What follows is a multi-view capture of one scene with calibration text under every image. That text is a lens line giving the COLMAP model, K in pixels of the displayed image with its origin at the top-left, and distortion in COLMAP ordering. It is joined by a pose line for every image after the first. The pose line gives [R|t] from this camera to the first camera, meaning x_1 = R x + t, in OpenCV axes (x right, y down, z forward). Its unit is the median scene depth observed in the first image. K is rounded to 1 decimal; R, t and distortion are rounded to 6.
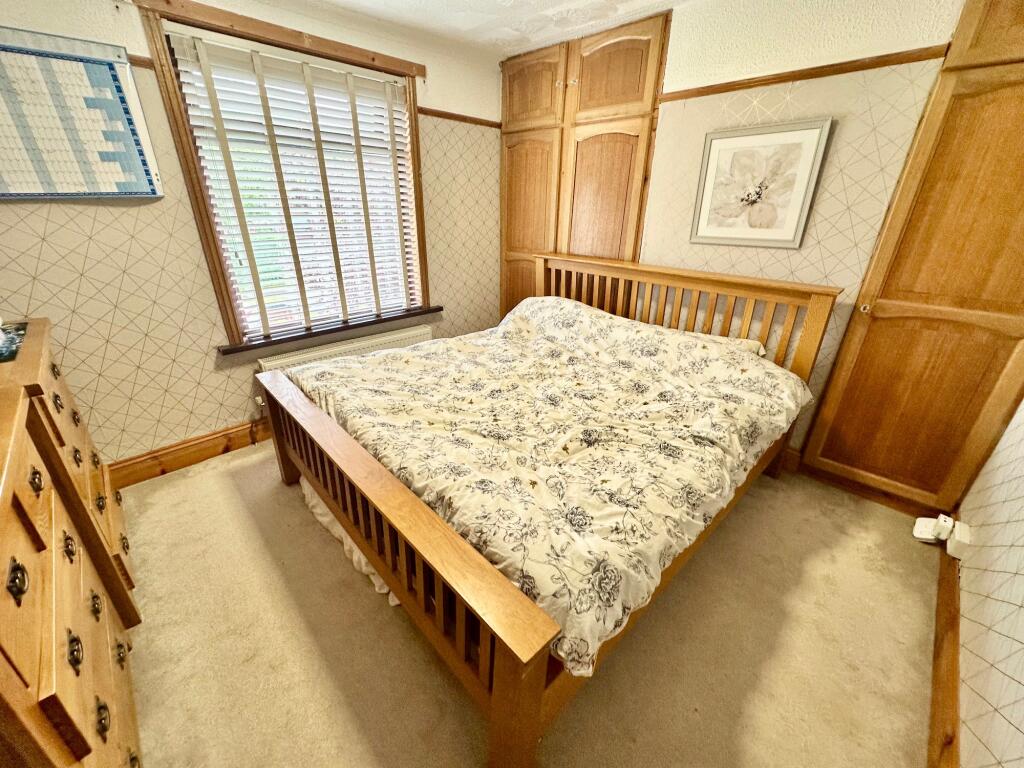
lens RADIAL K [[409.0, 0, 511.2], [0, 409.0, 381.3], [0, 0, 1]] dist [-0.005316, 0.001347]
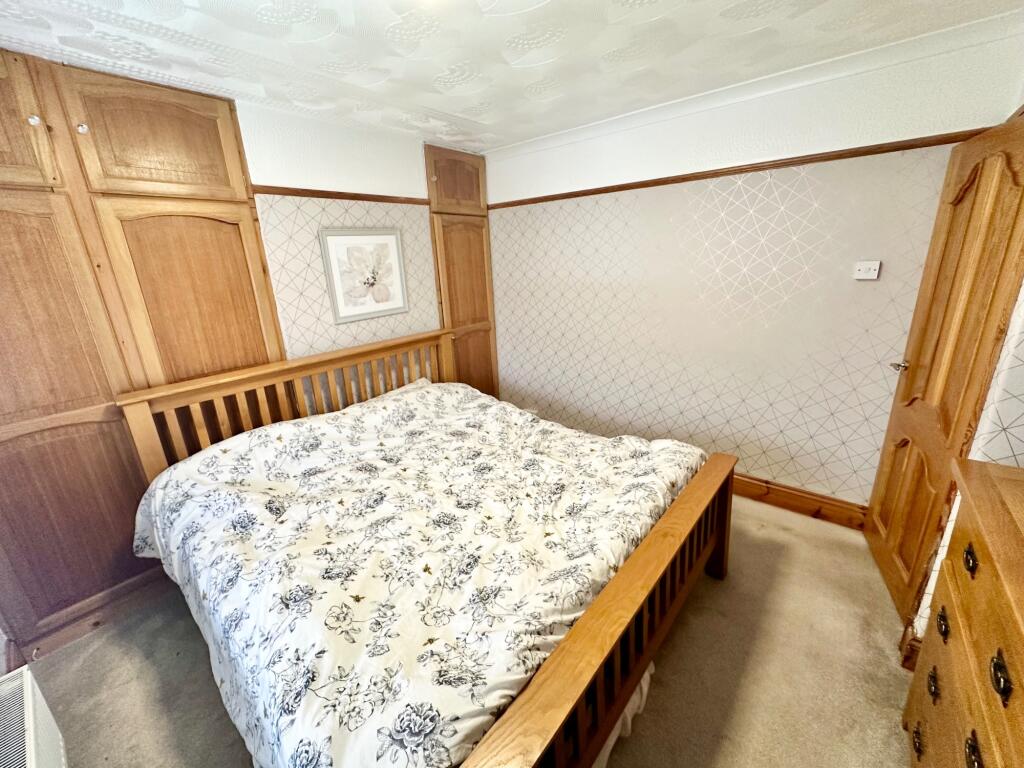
lens RADIAL K [[409.0, 0, 510.9], [0, 409.0, 380.7], [0, 0, 1]] dist [-0.005316, 0.001347]
pose [[-0.100457, -0.296508, 0.949732, -0.742517], [0.440802, 0.842500, 0.309656, -0.390286], [-0.891965, 0.449751, 0.046067, 0.692412]]
